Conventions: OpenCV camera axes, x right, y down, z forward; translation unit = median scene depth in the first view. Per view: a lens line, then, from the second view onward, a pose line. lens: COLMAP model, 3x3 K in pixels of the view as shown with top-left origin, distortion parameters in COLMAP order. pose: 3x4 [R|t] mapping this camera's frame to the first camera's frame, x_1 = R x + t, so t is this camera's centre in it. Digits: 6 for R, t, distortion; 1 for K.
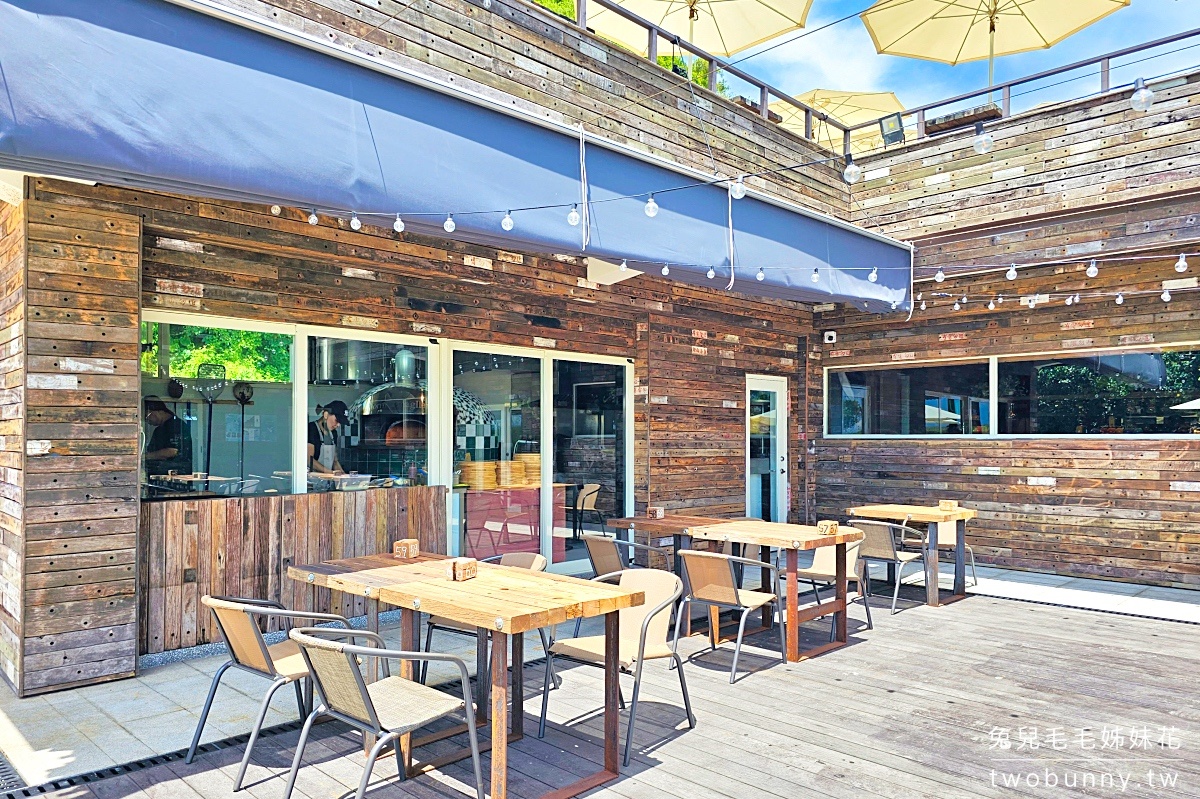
lens RADIAL K [[827.7, 0, 600.6], [0, 827.7, 405.6], [0, 0, 1]] dist [-0.008446, -0.001694]
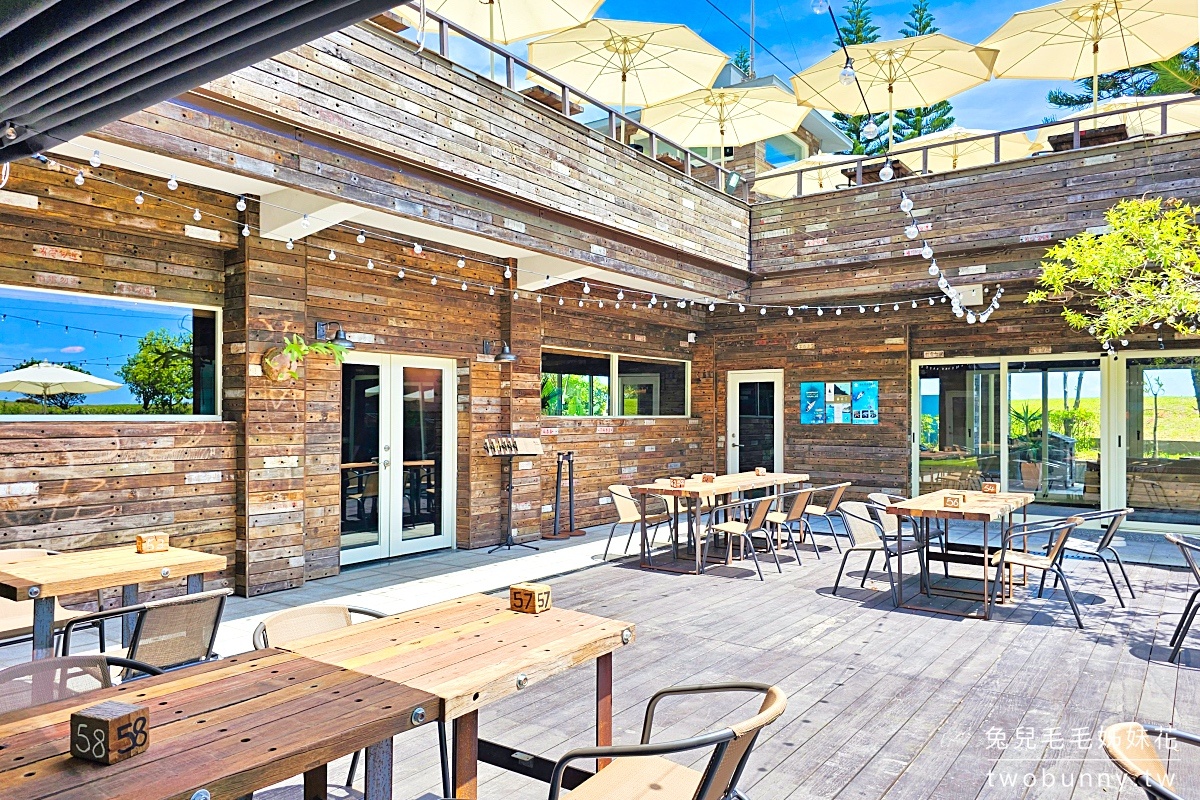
lens RADIAL K [[827.7, 0, 599.6], [0, 827.7, 405.2], [0, 0, 1]] dist [-0.008446, -0.001694]
pose [[-0.181104, 0.008125, 0.983430, -0.173327], [-0.039253, 0.999109, -0.015483, 0.020457], [-0.982680, -0.041406, -0.180624, 0.712009]]
